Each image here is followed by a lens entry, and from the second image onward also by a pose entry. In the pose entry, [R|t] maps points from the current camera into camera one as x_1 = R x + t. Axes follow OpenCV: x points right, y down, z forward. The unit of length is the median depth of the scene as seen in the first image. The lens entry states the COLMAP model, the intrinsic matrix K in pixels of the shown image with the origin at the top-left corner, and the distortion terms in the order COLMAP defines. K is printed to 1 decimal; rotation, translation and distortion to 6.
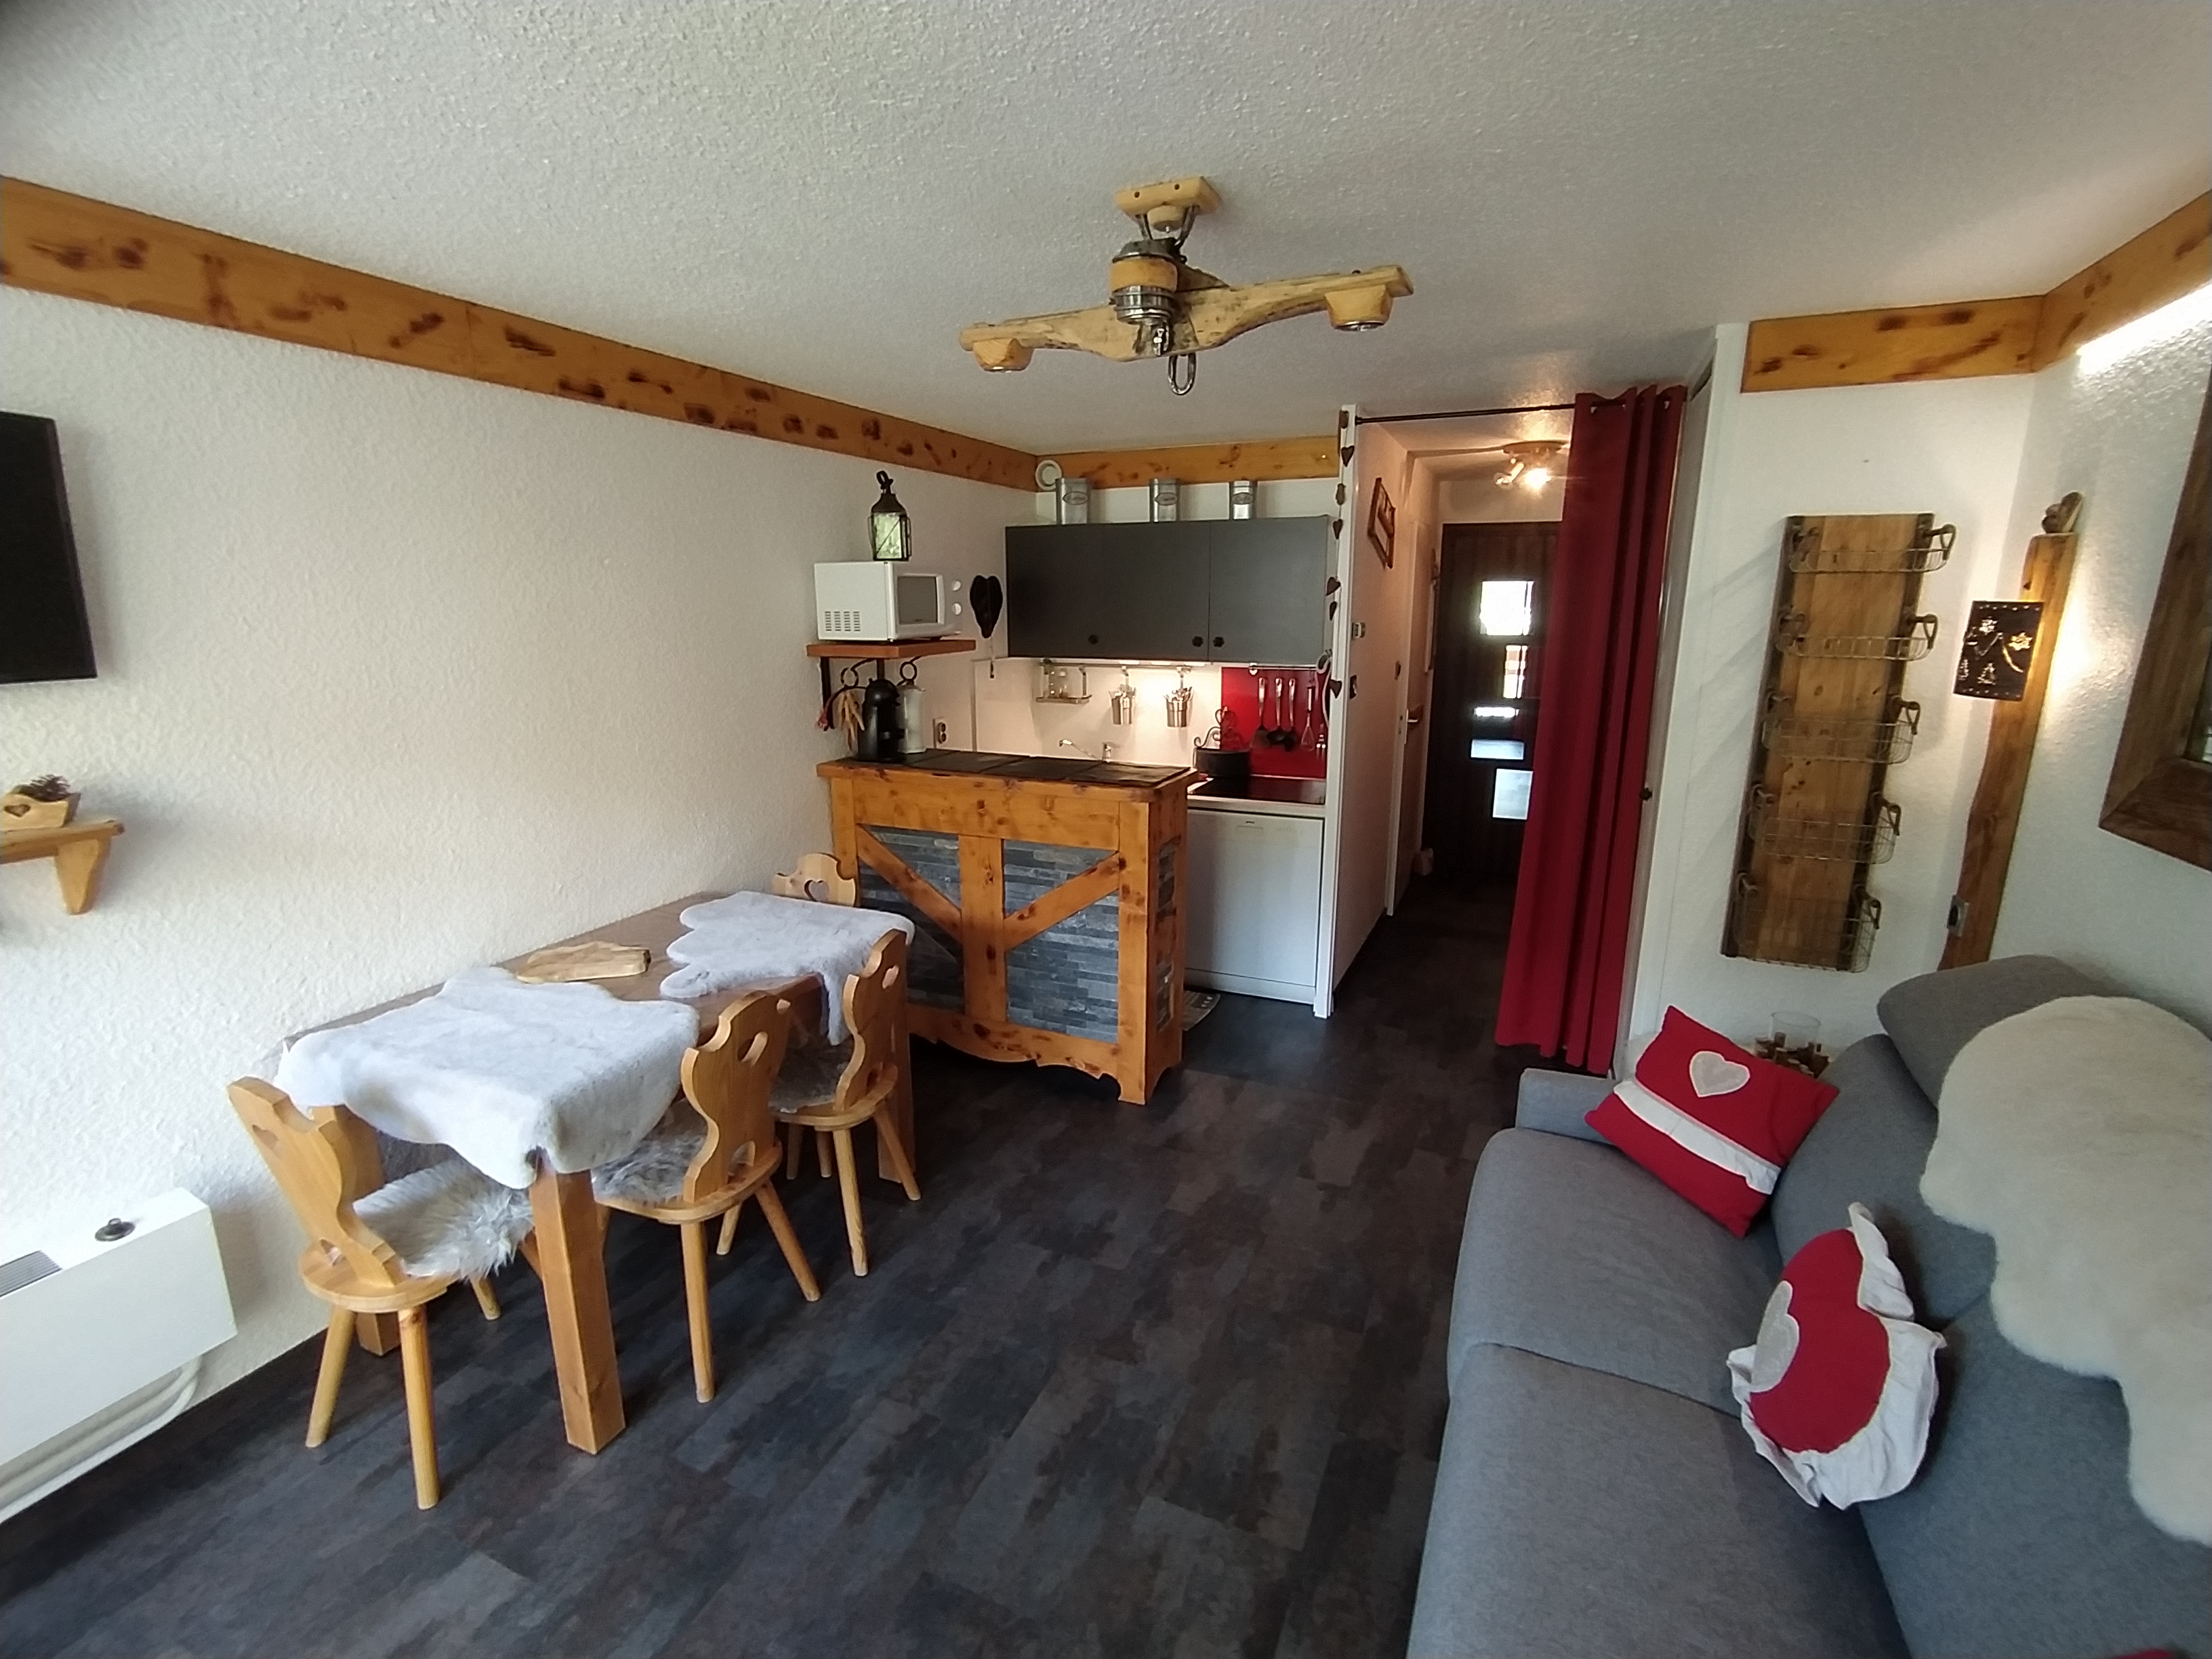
lens RADIAL K [[1013.4, 0, 1092.8], [0, 1013.4, 831.6], [0, 0, 1]] dist [-0.017103, 0.004124]
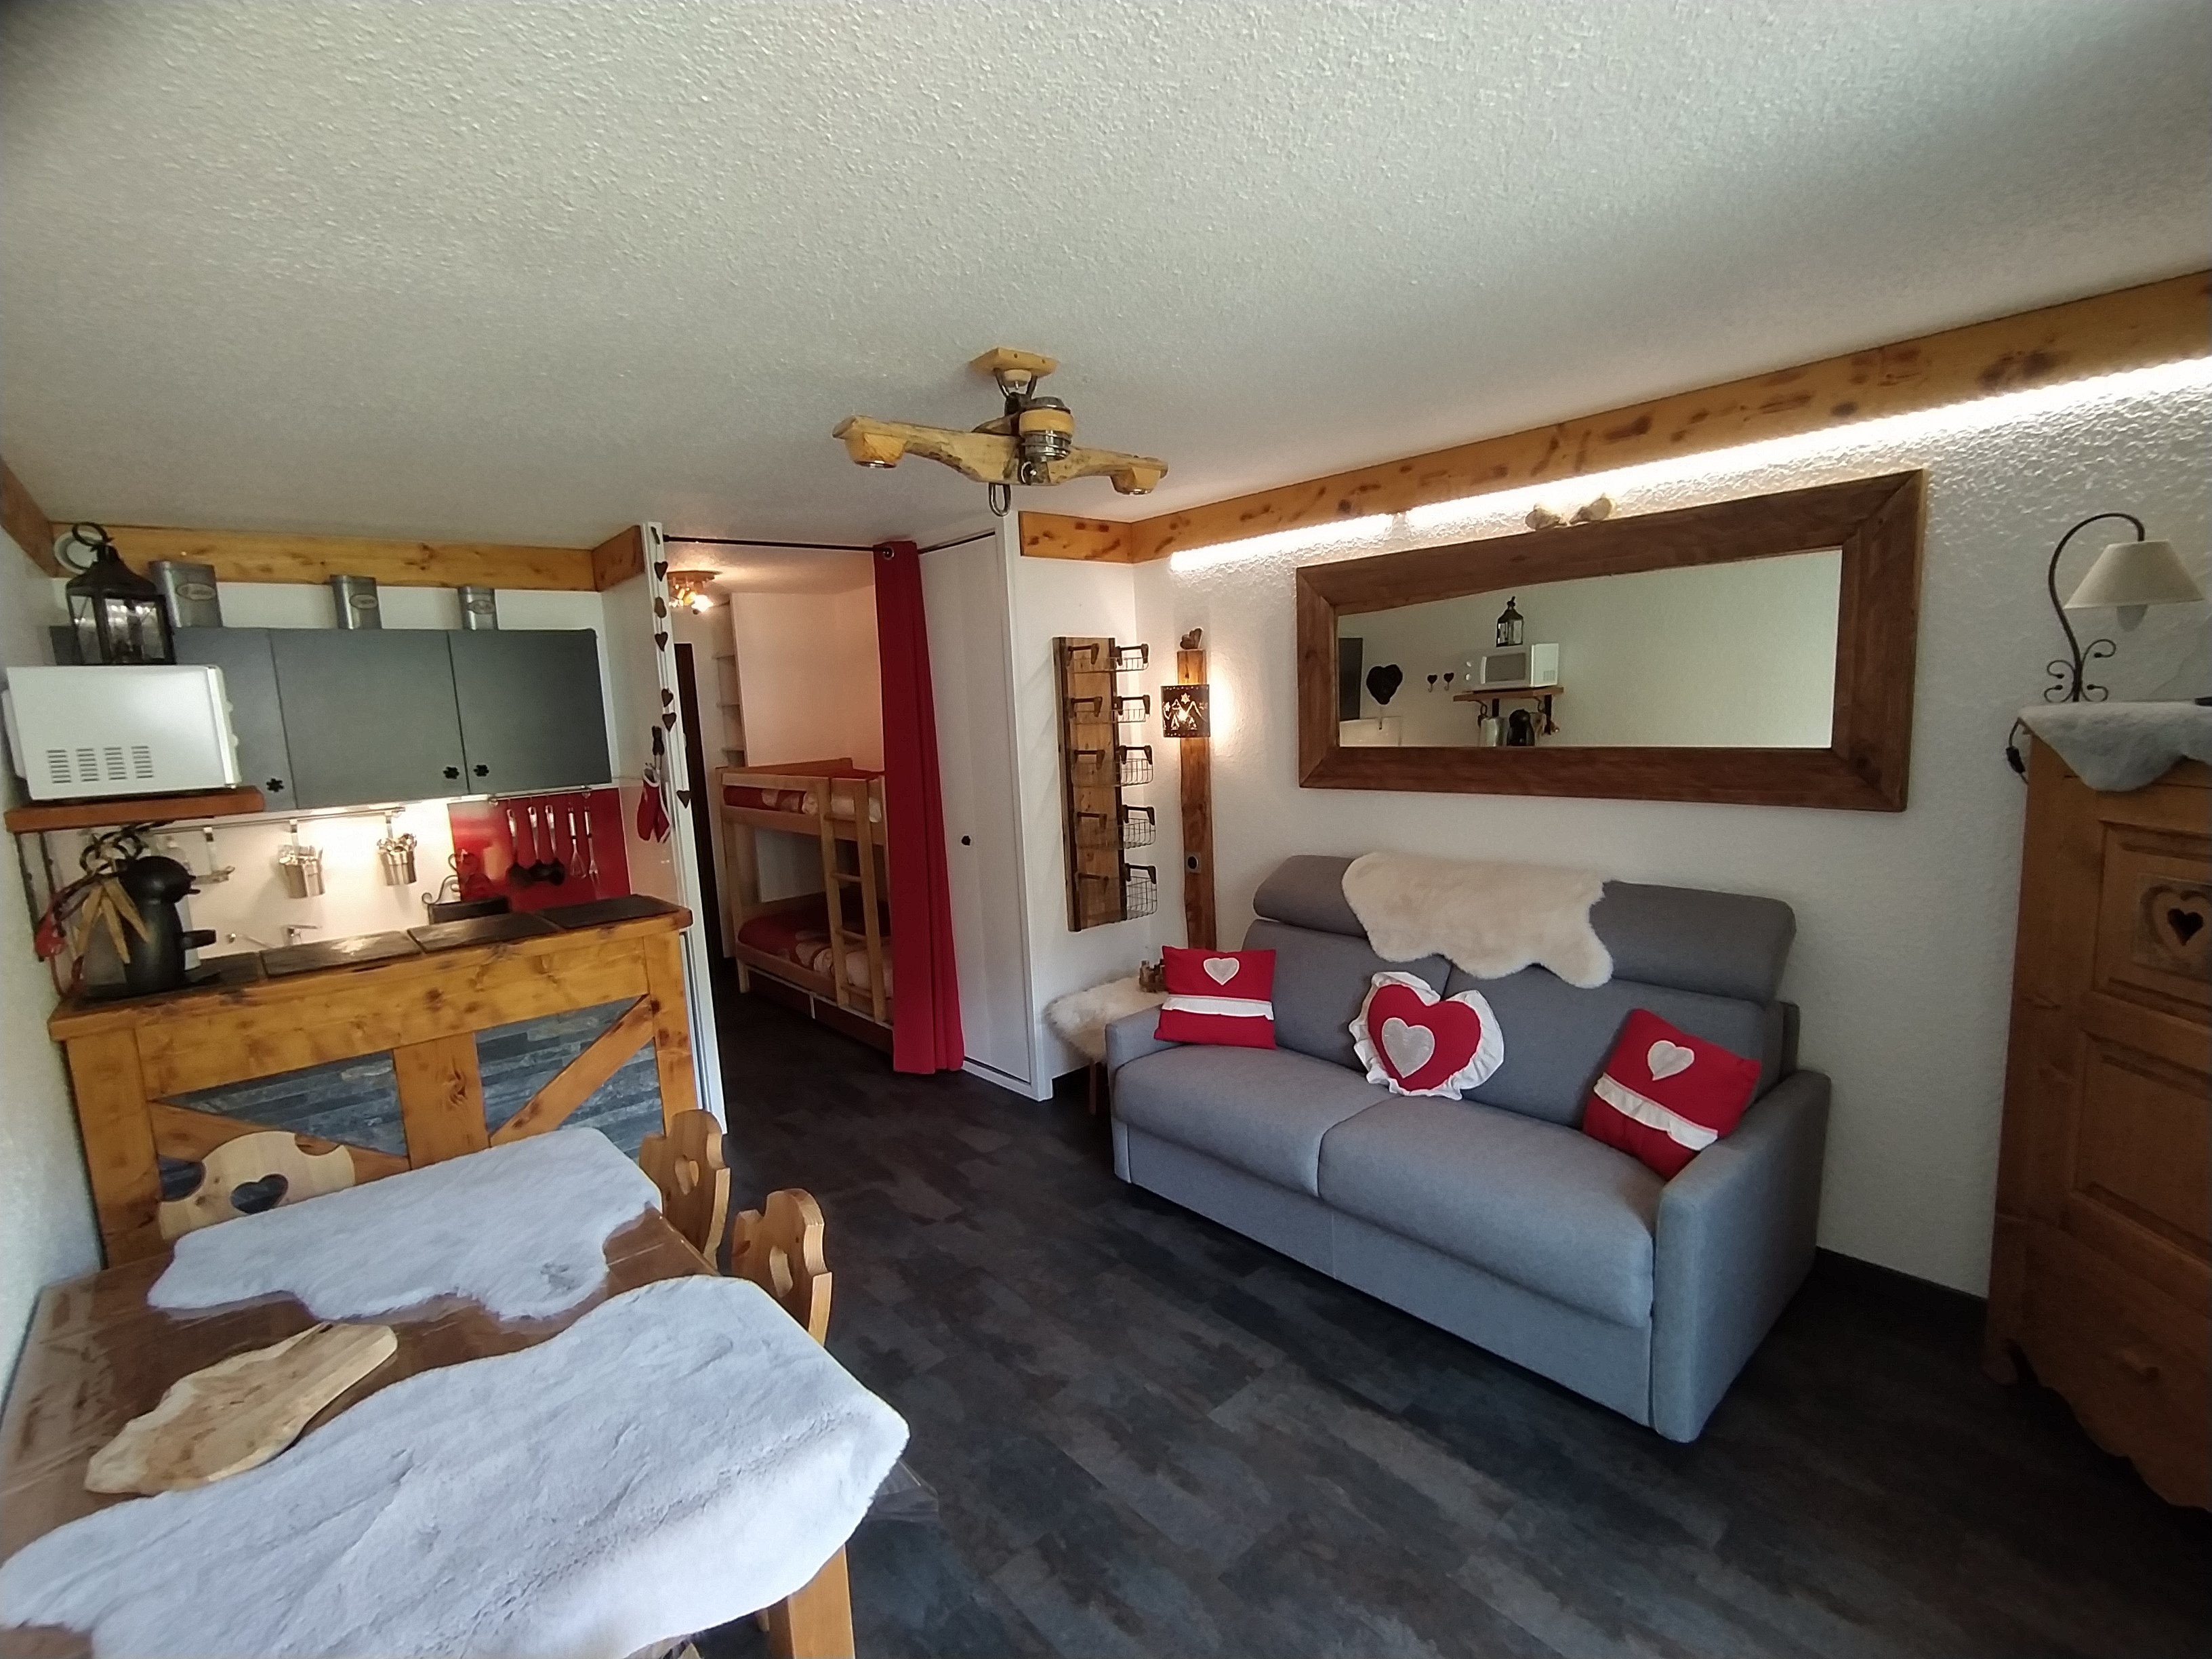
lens RADIAL K [[1013.4, 0, 1095.0], [0, 1013.4, 832.9], [0, 0, 1]] dist [-0.017103, 0.004124]
pose [[0.416934, -0.134435, 0.898940, -0.708618], [0.251705, 0.967401, 0.027931, -0.051530], [-0.873390, 0.214622, 0.437180, 0.326846]]
